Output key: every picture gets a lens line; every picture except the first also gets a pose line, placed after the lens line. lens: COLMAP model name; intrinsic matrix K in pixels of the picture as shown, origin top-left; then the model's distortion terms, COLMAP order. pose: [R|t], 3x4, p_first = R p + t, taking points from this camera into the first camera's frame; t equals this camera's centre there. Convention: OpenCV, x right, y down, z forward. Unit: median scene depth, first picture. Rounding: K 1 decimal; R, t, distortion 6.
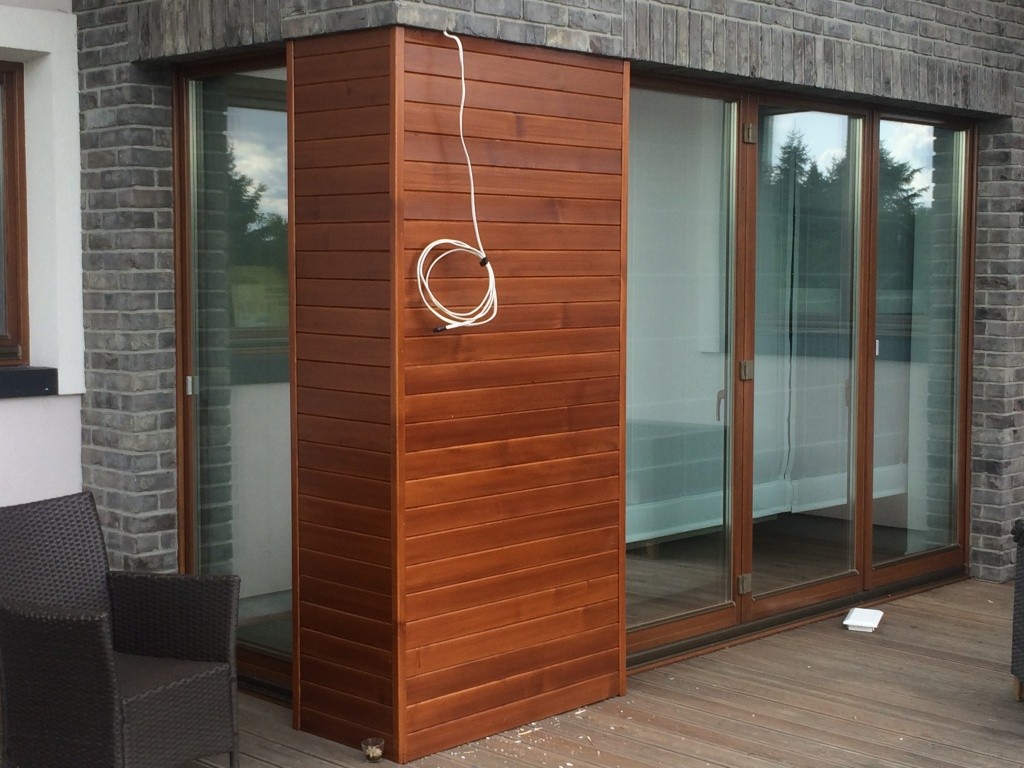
lens RADIAL K [[1531.7, 0, 514.2], [0, 1531.7, 387.7], [0, 0, 1]] dist [0.000876, 0.000000]
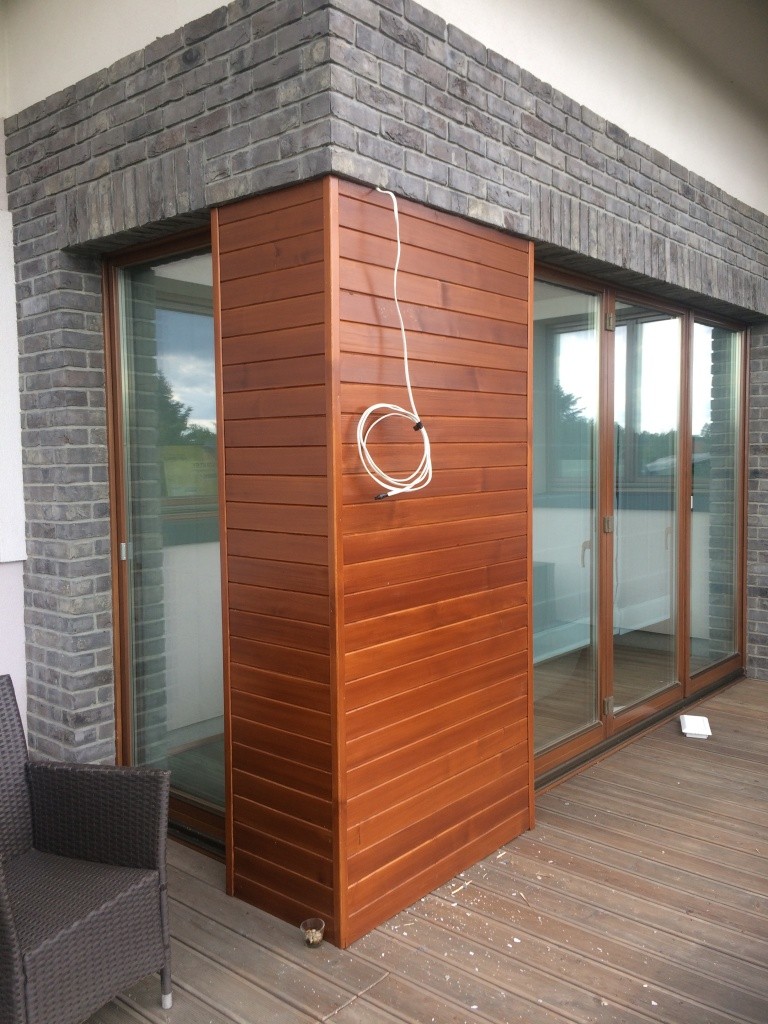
lens RADIAL K [[877.3, 0, 399.6], [0, 877.3, 498.5], [0, 0, 1]] dist [0.080886, -0.109229]
pose [[0.997349, -0.020272, 0.069888, -0.065834], [0.022374, 0.999316, -0.029435, -0.017625], [-0.069243, 0.030921, 0.997120, 0.396741]]
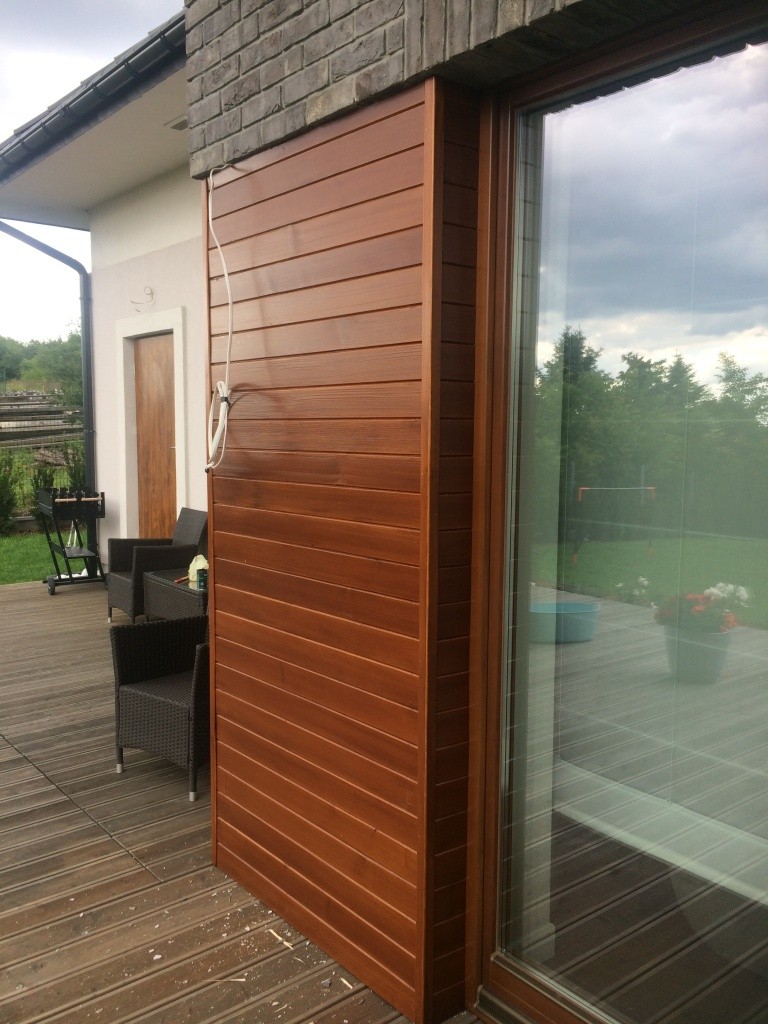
lens RADIAL K [[877.3, 0, 378.4], [0, 877.3, 510.9], [0, 0, 1]] dist [0.080886, -0.109229]
pose [[-0.124459, 0.086002, -0.988491, 0.458976], [-0.097811, 0.990321, 0.098476, -0.070281], [0.987392, 0.108942, -0.114843, 1.046496]]
